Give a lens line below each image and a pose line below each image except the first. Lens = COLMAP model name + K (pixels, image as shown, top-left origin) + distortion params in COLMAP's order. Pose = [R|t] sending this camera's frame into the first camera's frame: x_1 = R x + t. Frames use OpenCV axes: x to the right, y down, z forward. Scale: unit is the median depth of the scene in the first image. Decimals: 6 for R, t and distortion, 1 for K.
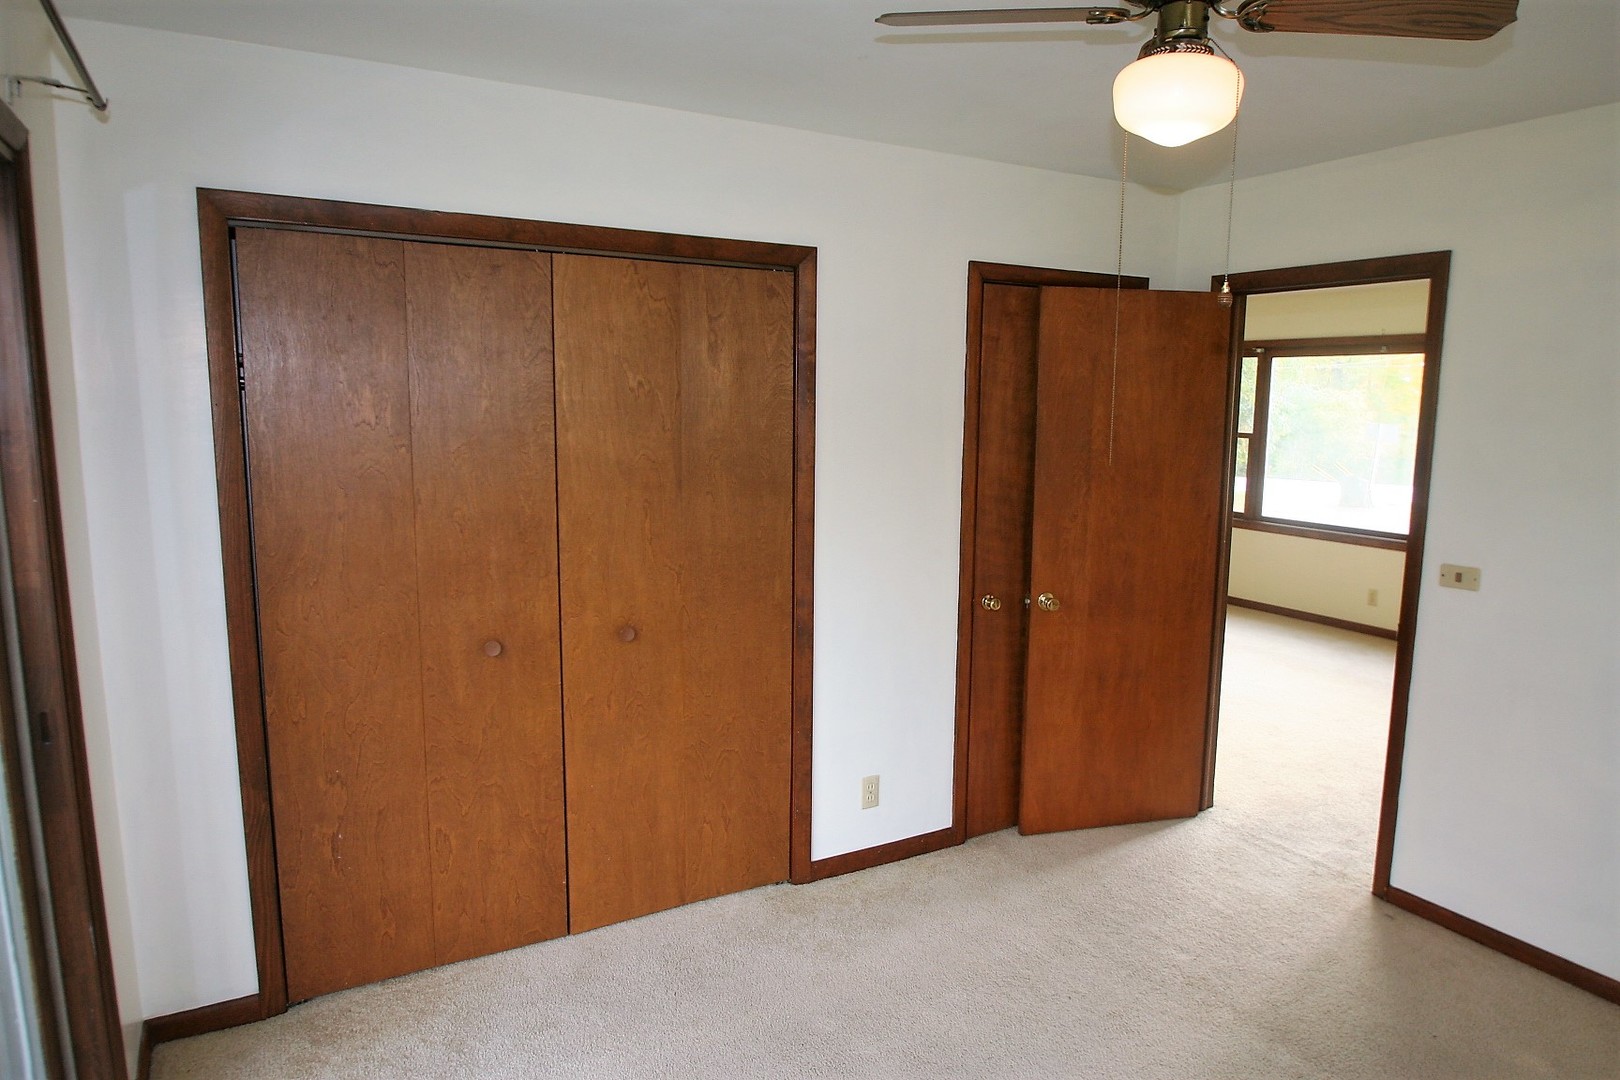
lens RADIAL K [[1018.6, 0, 841.6], [0, 1018.6, 544.3], [0, 0, 1]] dist [-0.025810, -0.000418]
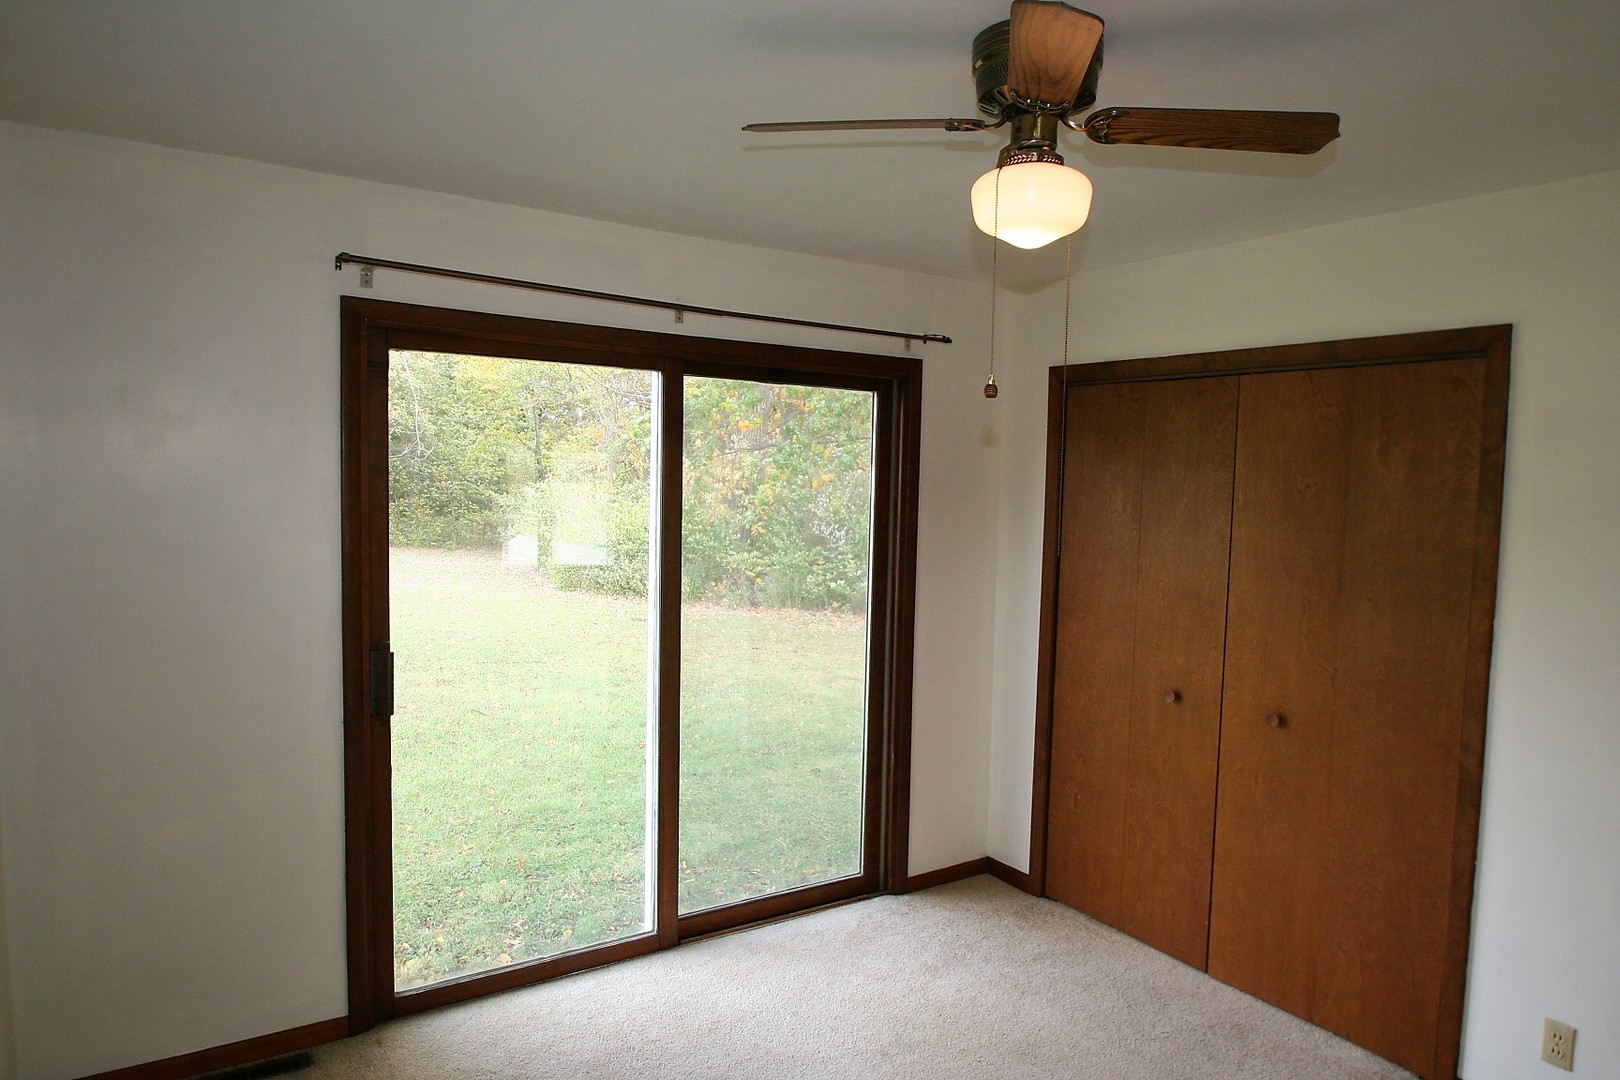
lens RADIAL K [[1024.8, 0, 812.2], [0, 1024.8, 561.9], [0, 0, 1]] dist [-0.033380, -0.000690]
pose [[0.039303, 0.067972, -0.996913, 0.835366], [-0.173660, 0.982965, 0.060174, -0.055058], [0.984021, 0.170759, 0.050438, 0.457992]]
